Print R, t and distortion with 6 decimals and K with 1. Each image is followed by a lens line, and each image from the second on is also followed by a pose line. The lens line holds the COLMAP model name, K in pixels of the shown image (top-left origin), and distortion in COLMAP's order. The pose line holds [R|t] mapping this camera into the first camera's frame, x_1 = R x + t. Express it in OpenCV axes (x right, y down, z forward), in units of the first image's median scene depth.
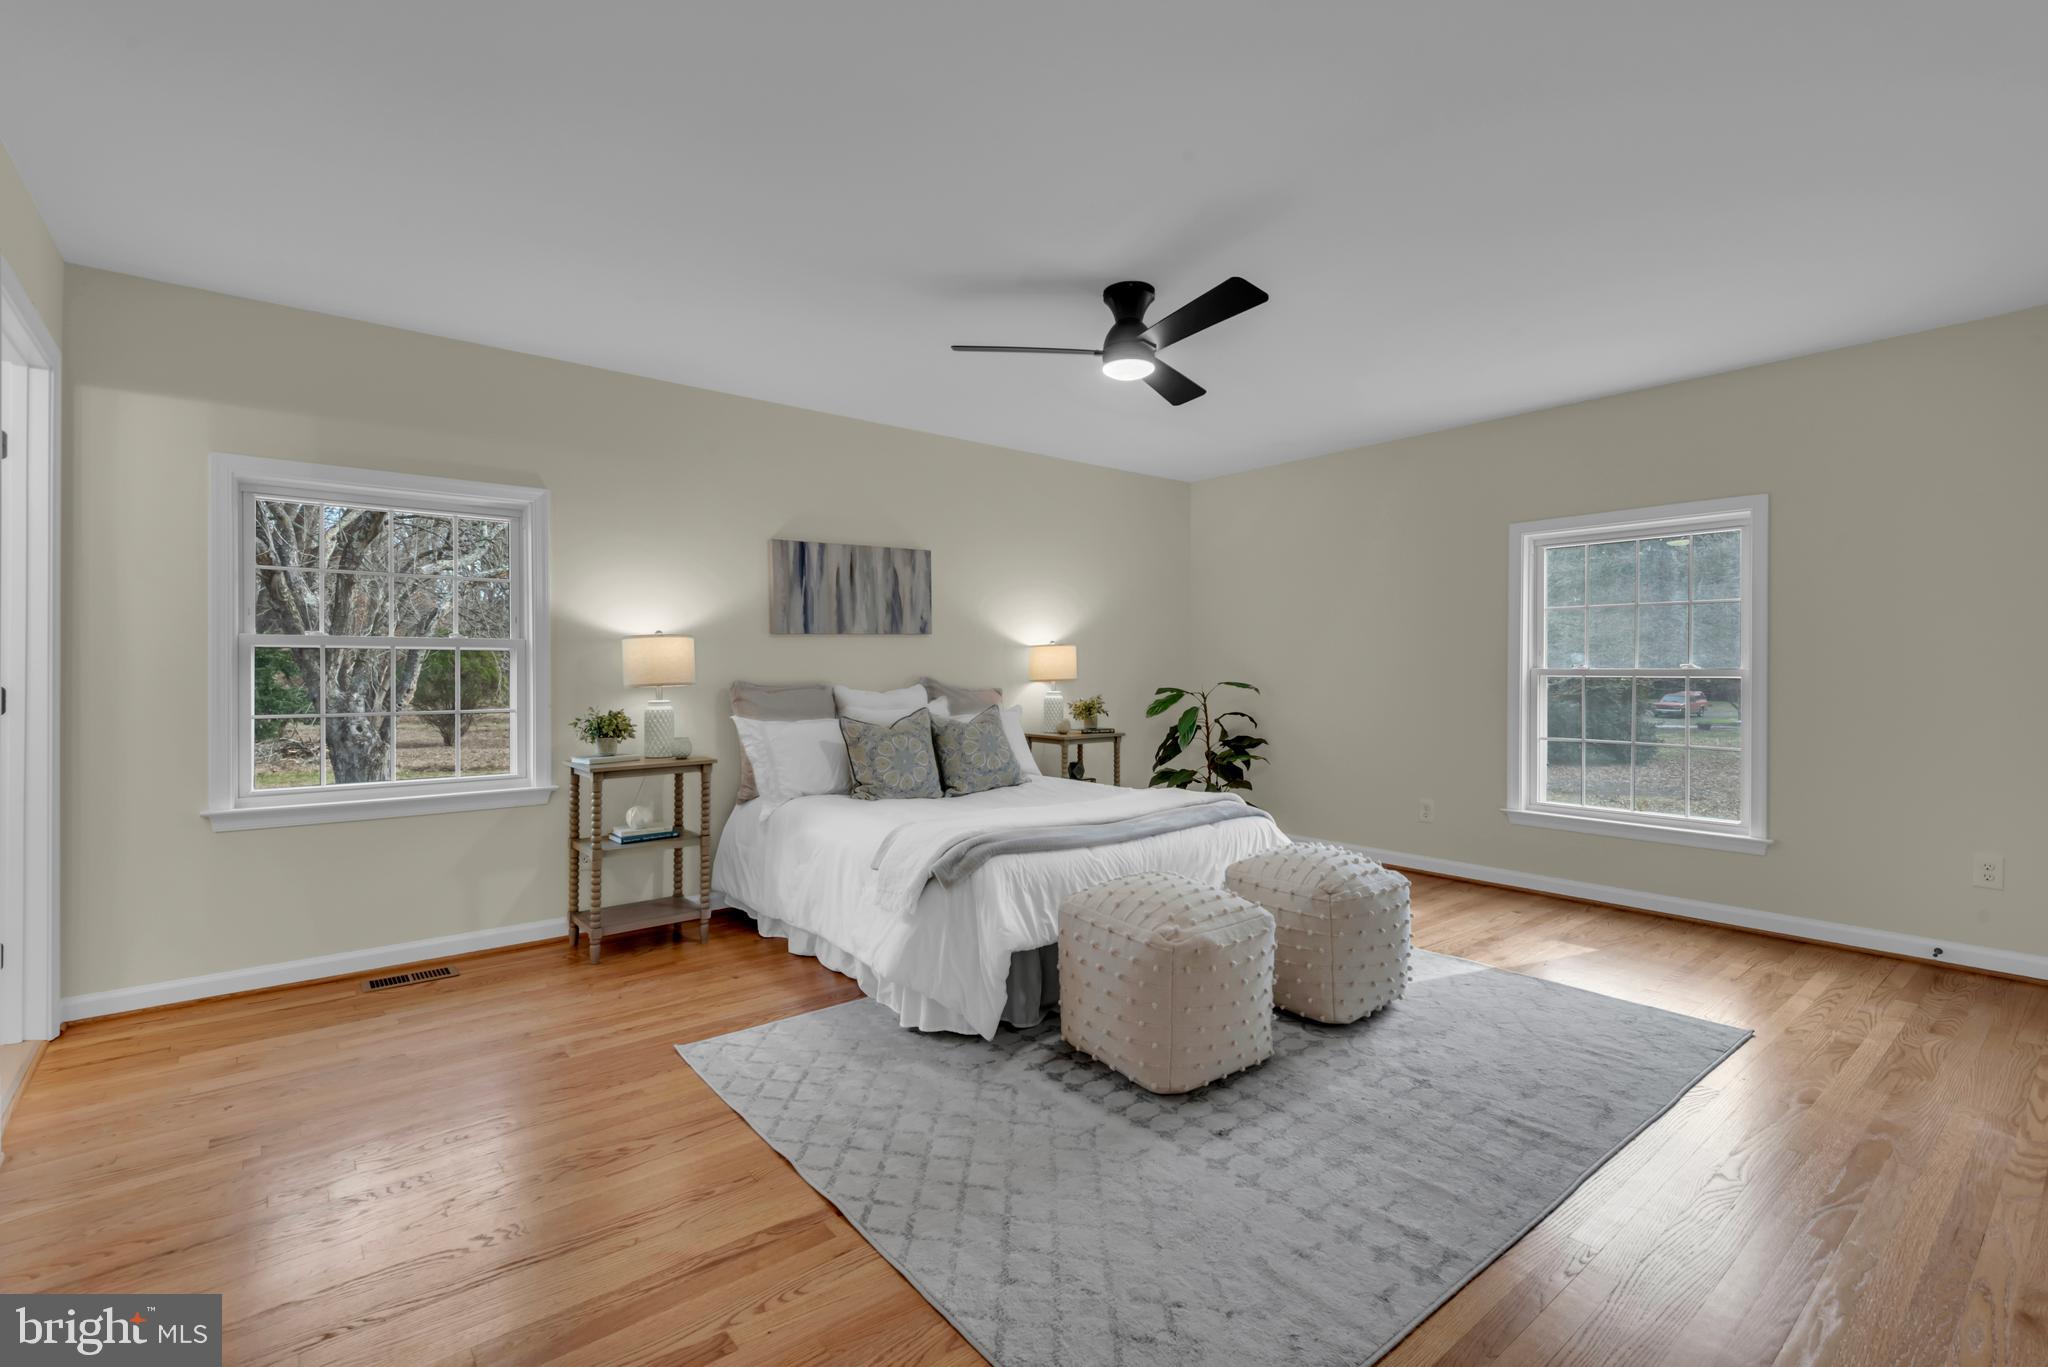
lens RADIAL K [[922.2, 0, 1021.7], [0, 922.2, 673.7], [0, 0, 1]] dist [0.026334, -0.008689]
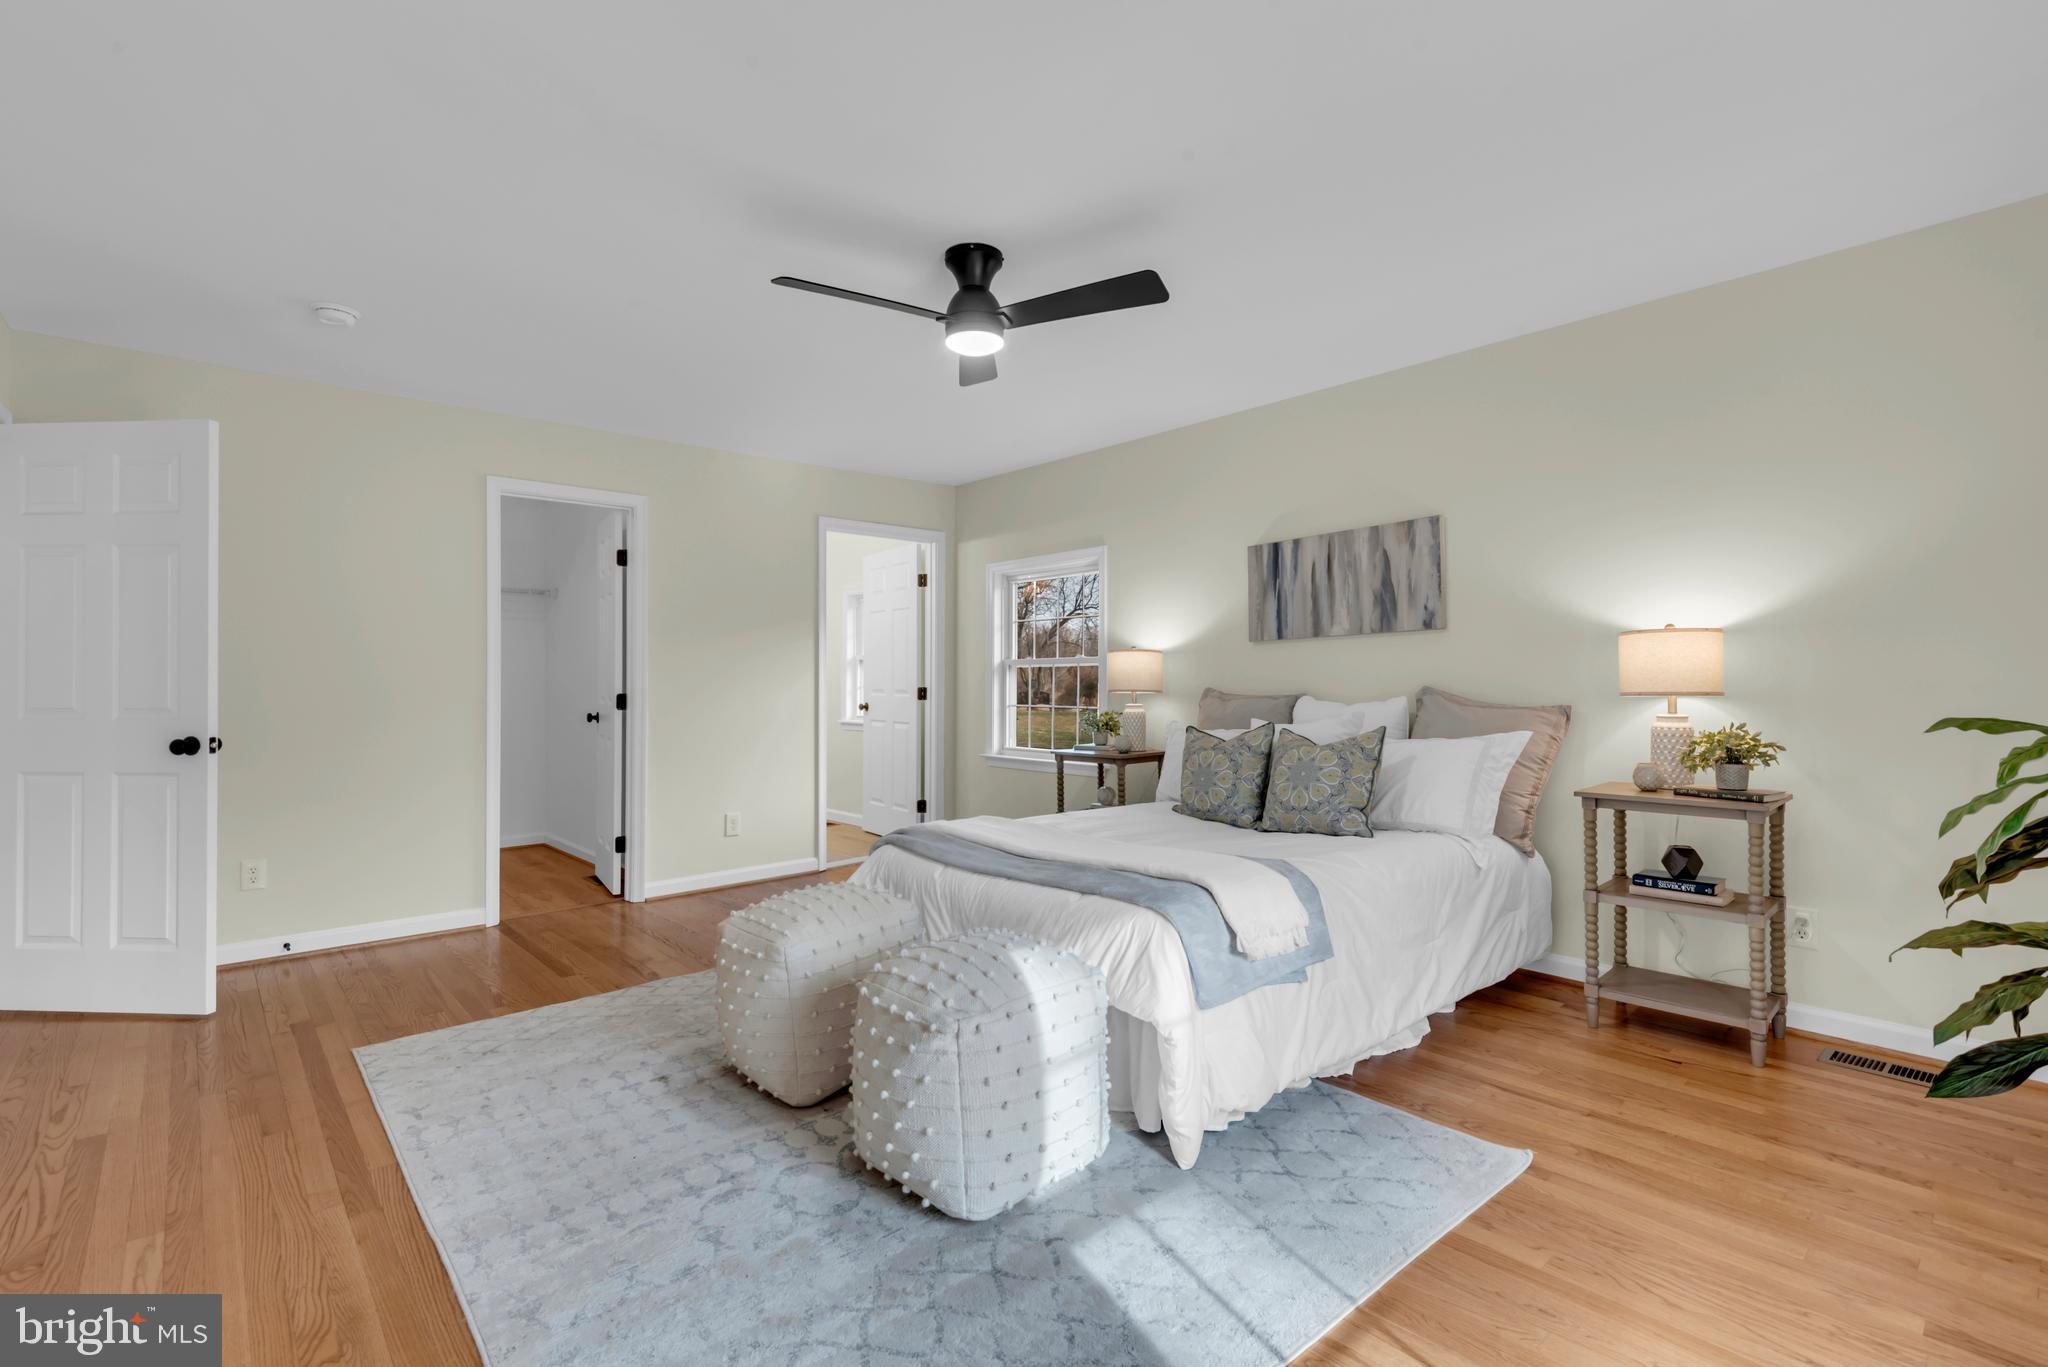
lens RADIAL K [[922.2, 0, 1021.3], [0, 922.2, 684.1], [0, 0, 1]] dist [0.026334, -0.008689]
pose [[0.031216, 0.003034, -0.999508, 0.681404], [-0.000450, 0.999995, 0.003022, -0.000884], [0.999513, 0.000356, 0.031218, 0.692779]]
